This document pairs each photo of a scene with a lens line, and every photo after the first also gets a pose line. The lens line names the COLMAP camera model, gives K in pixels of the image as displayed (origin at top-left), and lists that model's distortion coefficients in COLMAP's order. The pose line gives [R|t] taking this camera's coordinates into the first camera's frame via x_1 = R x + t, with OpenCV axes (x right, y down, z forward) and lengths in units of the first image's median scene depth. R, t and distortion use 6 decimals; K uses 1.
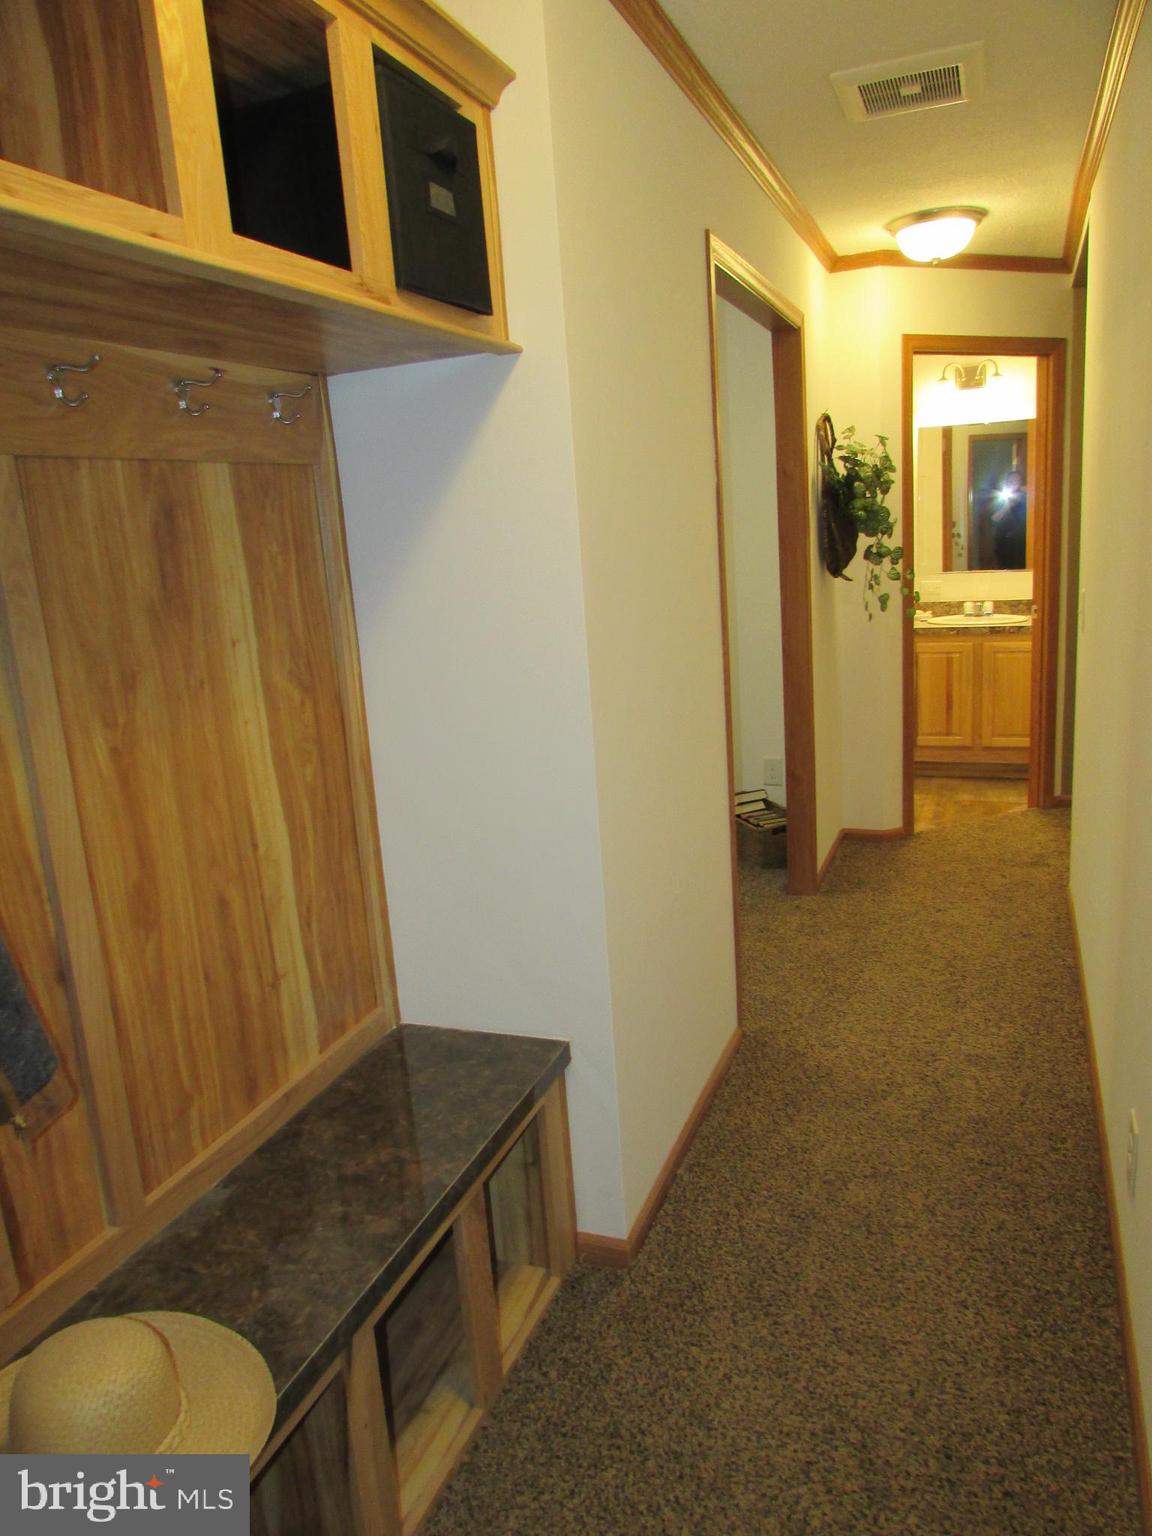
lens RADIAL K [[1075.8, 0, 576.0], [0, 1075.8, 768.0], [0, 0, 1]] dist [-0.049721, 0.023140]
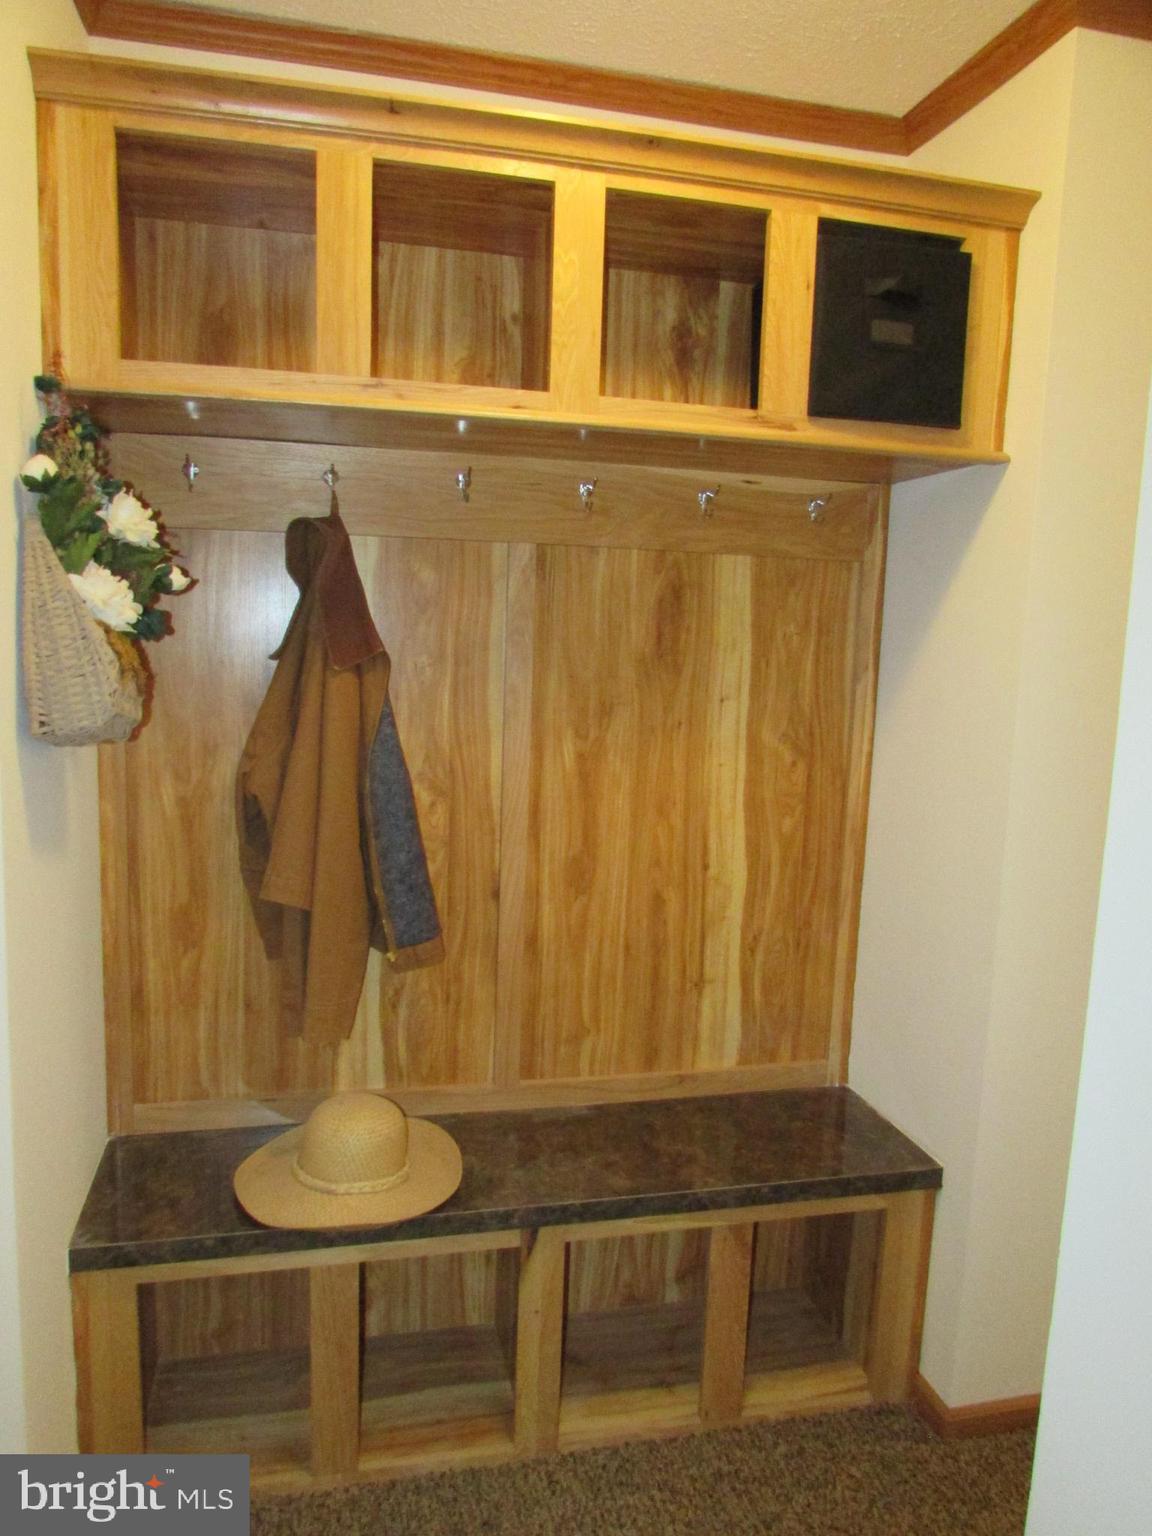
lens RADIAL K [[1075.8, 0, 576.0], [0, 1075.8, 768.0], [0, 0, 1]] dist [-0.049721, 0.023140]
pose [[0.575838, 0.201849, -0.792255, 0.601129], [-0.257435, 0.964516, 0.058625, -0.073096], [0.775975, 0.170195, 0.607368, 0.139819]]
